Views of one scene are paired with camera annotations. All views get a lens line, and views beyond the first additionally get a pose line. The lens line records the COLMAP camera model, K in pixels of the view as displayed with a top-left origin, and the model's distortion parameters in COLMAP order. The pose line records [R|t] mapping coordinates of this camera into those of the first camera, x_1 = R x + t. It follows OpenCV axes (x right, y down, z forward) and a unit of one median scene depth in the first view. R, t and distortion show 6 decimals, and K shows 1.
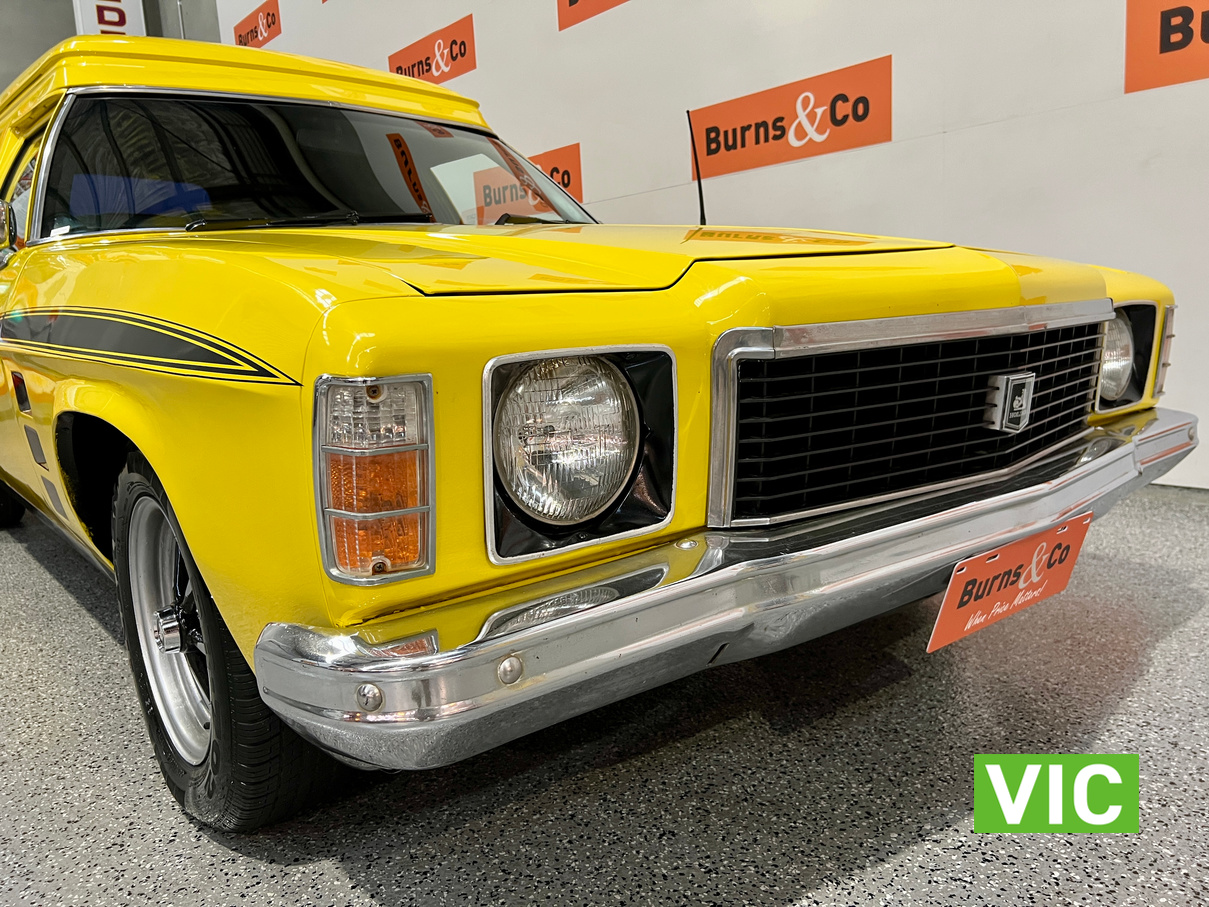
lens RADIAL K [[909.3, 0, 606.5], [0, 909.3, 456.6], [0, 0, 1]] dist [0.032623, -0.038126]
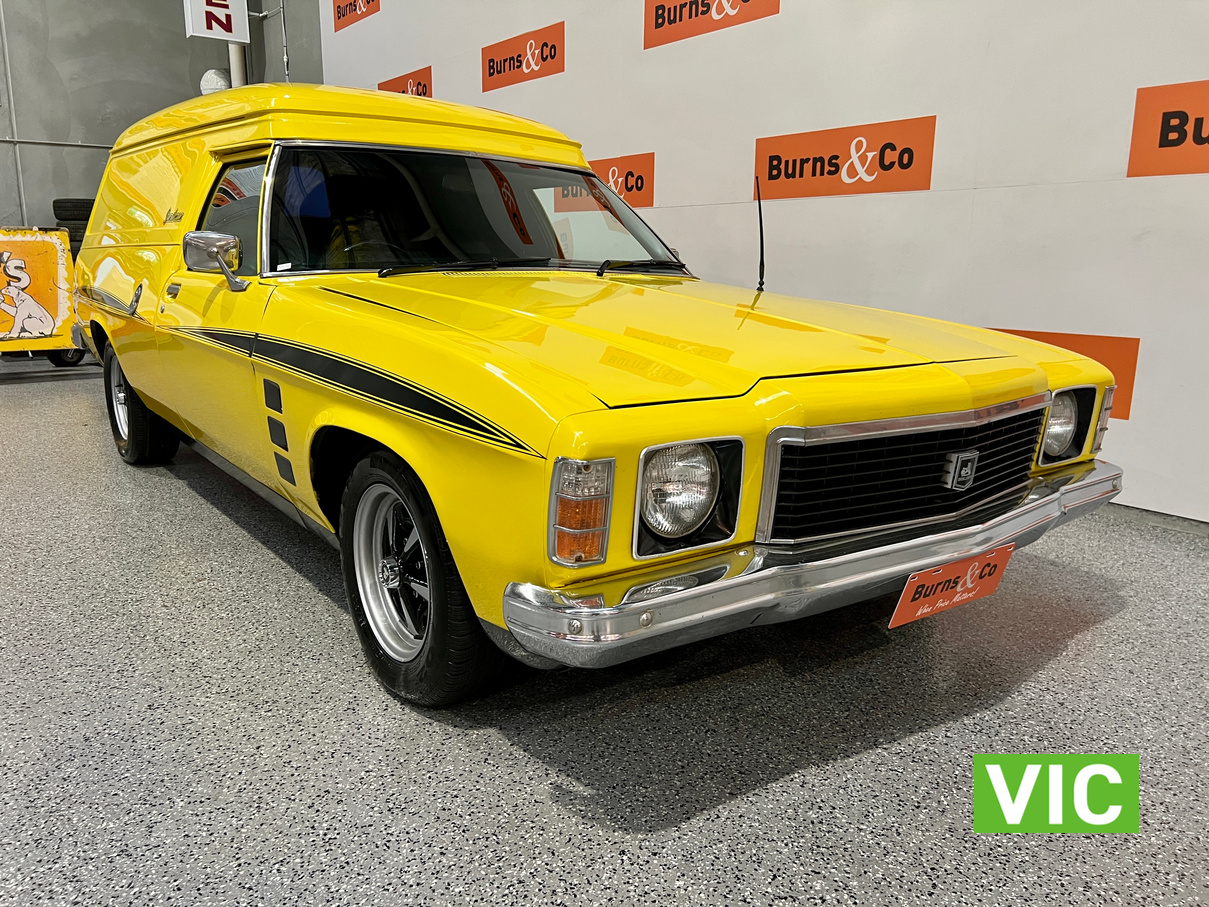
lens RADIAL K [[909.3, 0, 606.2], [0, 909.3, 453.3], [0, 0, 1]] dist [0.032623, -0.038126]
pose [[0.996680, 0.074305, -0.033273, -0.091692], [-0.072512, 0.996001, 0.052201, -0.118723], [0.037019, -0.049615, 0.998082, -0.512412]]
